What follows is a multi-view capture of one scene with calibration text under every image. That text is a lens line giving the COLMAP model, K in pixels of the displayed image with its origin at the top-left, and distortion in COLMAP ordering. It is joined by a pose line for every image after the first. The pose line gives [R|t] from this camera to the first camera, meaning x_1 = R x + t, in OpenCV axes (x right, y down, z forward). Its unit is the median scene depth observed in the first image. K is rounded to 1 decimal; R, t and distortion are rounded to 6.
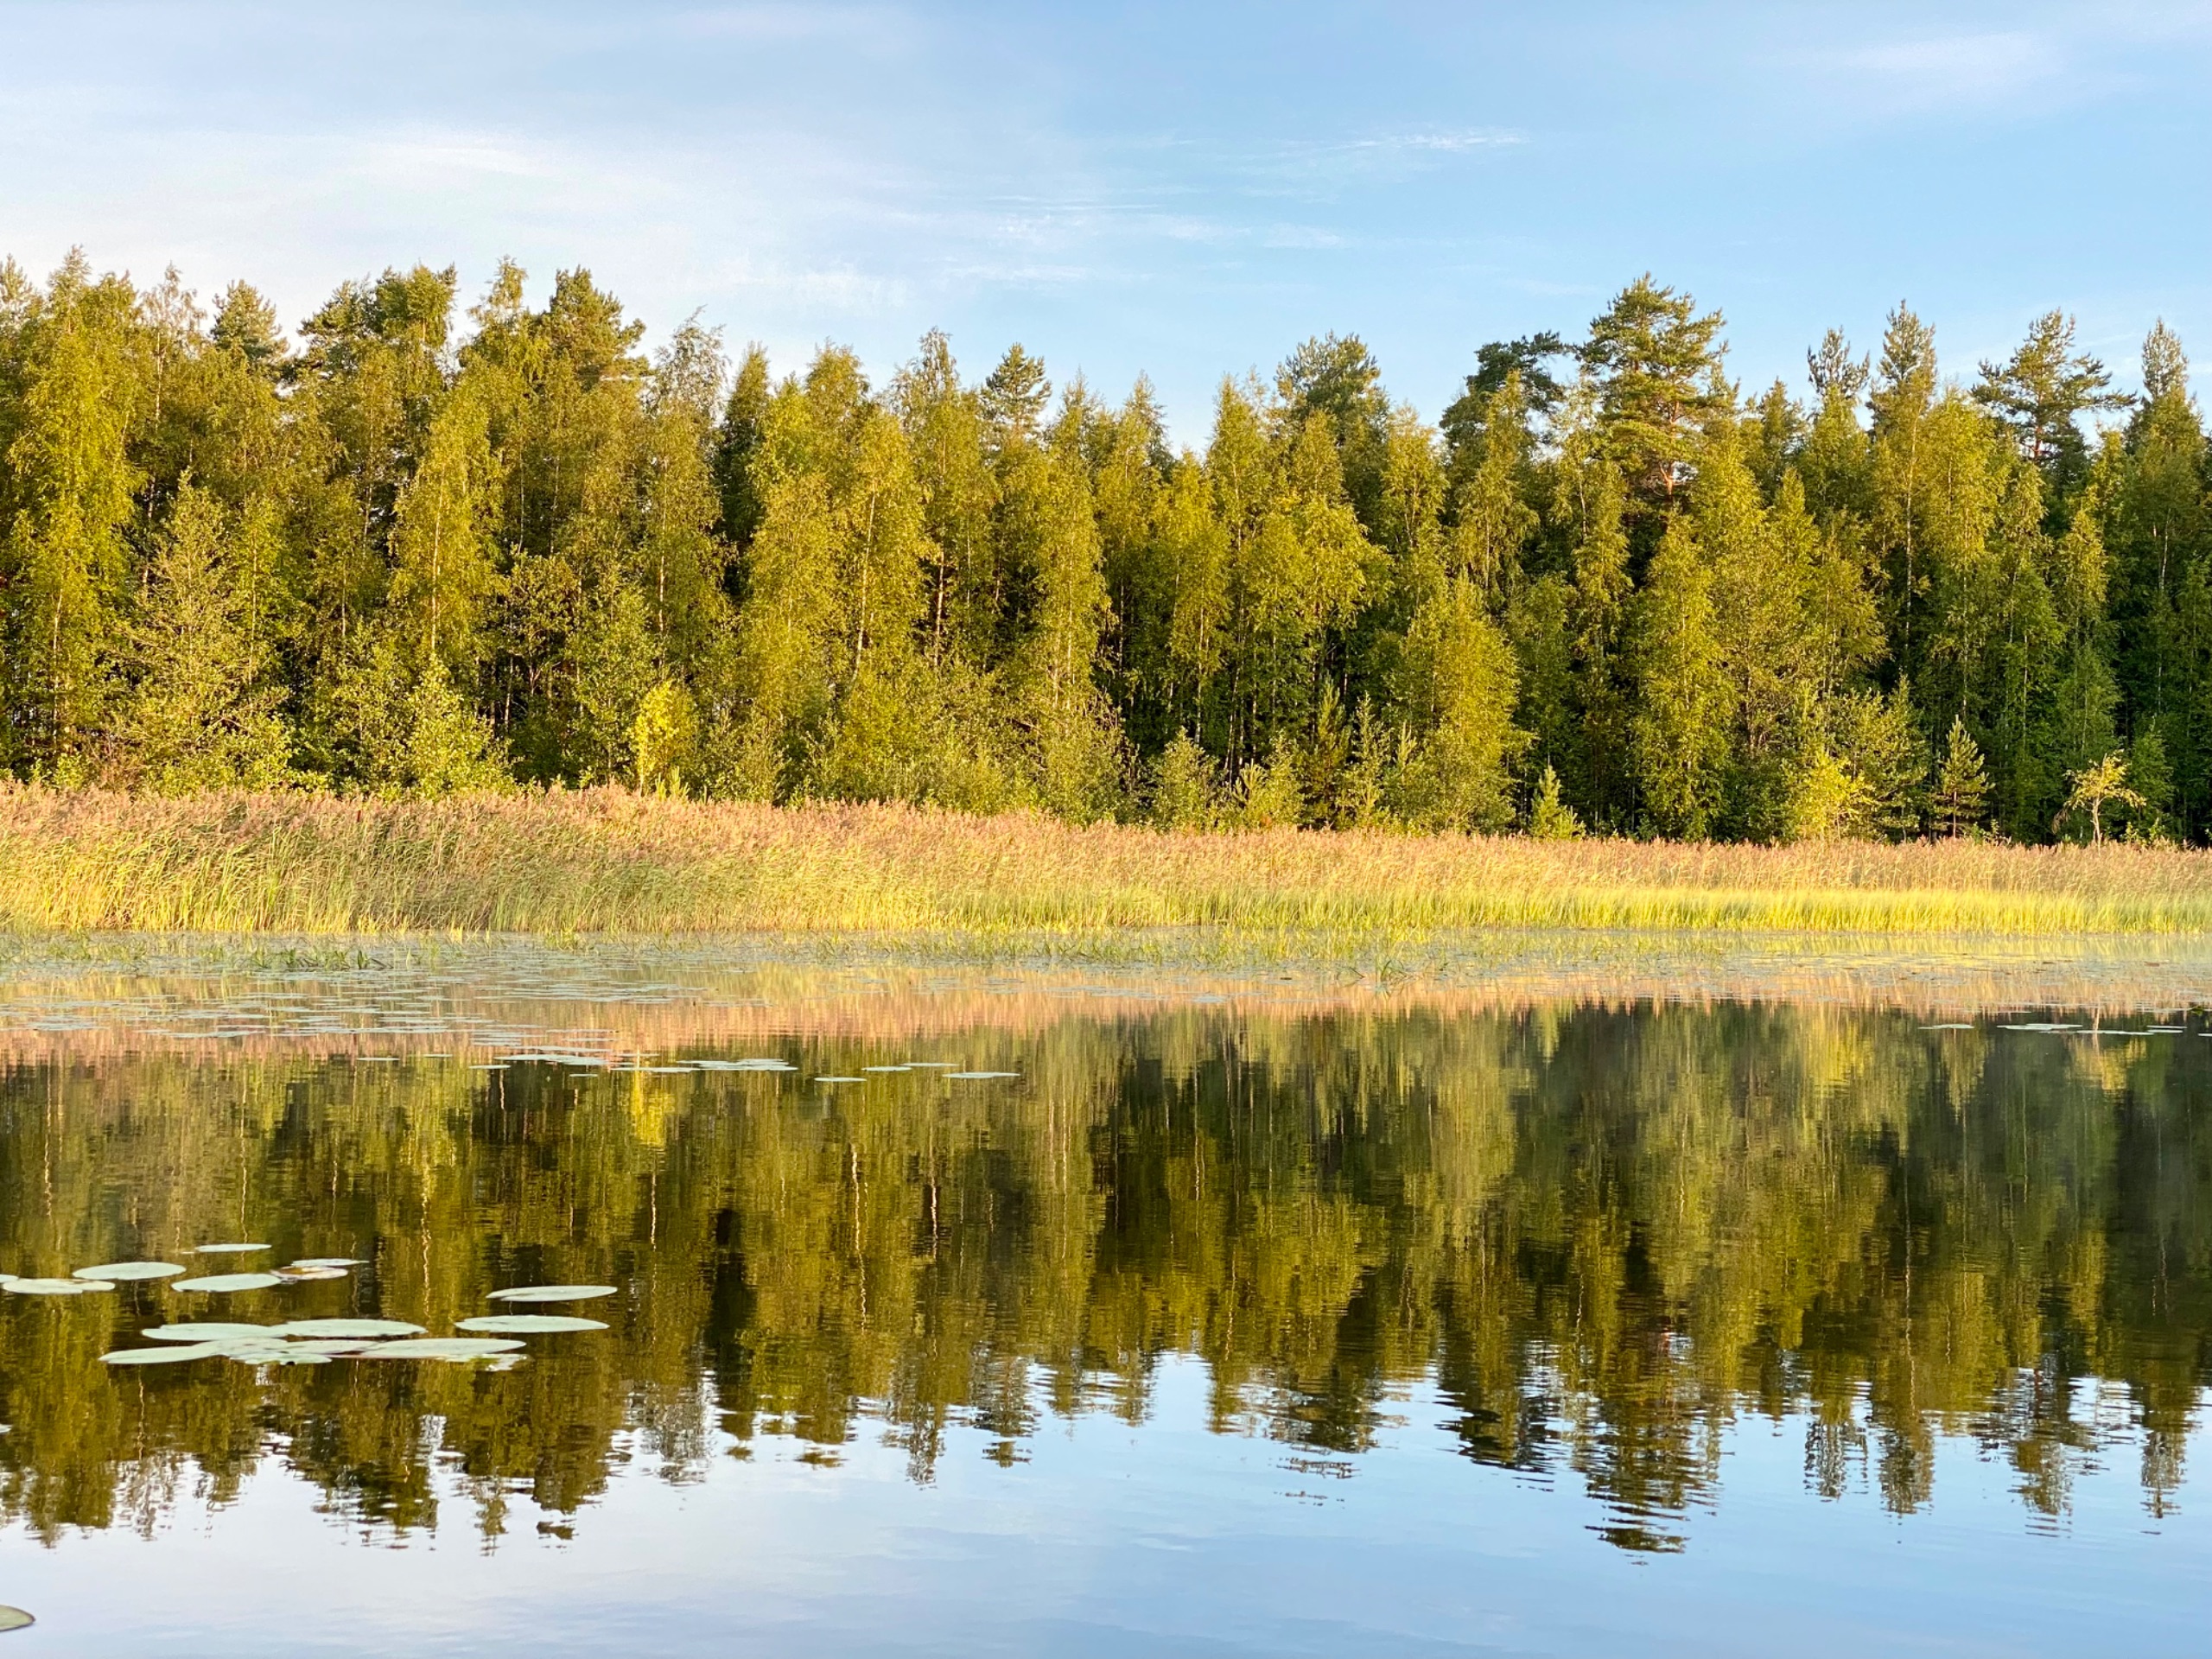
lens RADIAL K [[3060.3, 0, 1106.0], [0, 3060.3, 829.5], [0, 0, 1]] dist [-0.004764, -0.044673]
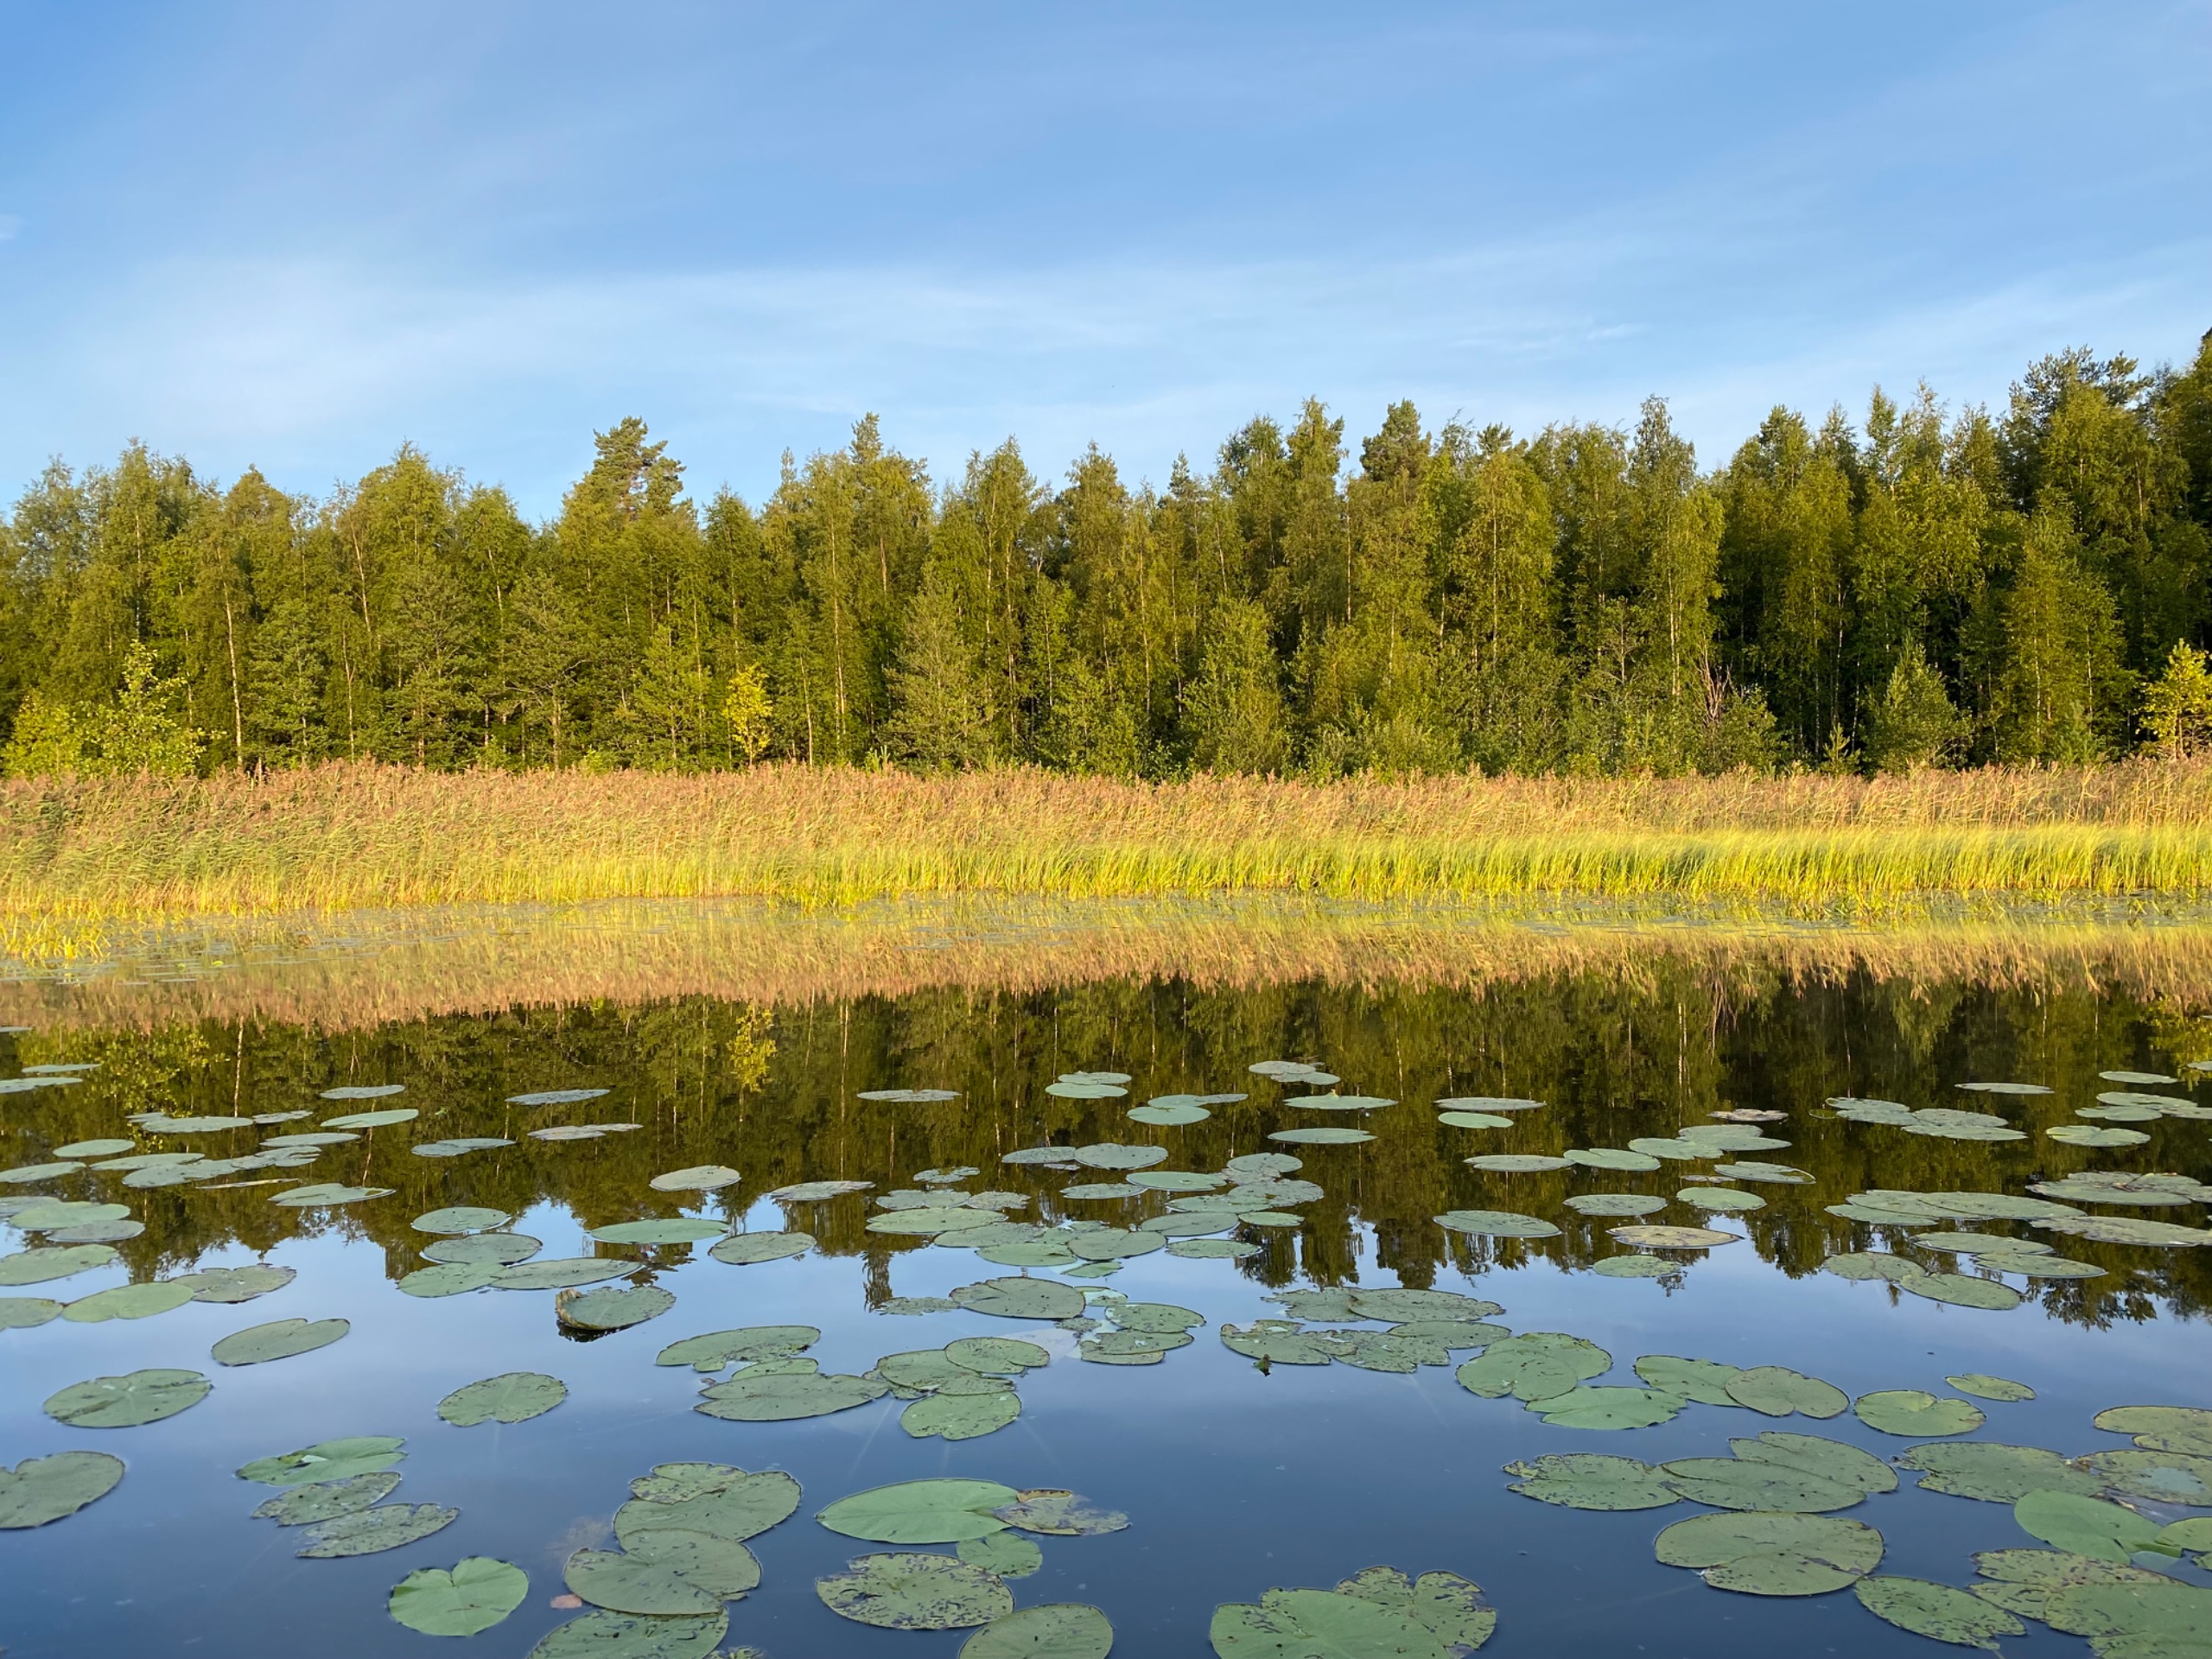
lens RADIAL K [[1662.2, 0, 1106.0], [0, 1662.2, 829.5], [0, 0, 1]] dist [0.008971, 0.006164]
pose [[0.818459, -0.028573, -0.573854, 0.163142], [0.037605, 0.999285, 0.003877, 0.005572], [0.573333, -0.024753, 0.818948, 0.324239]]
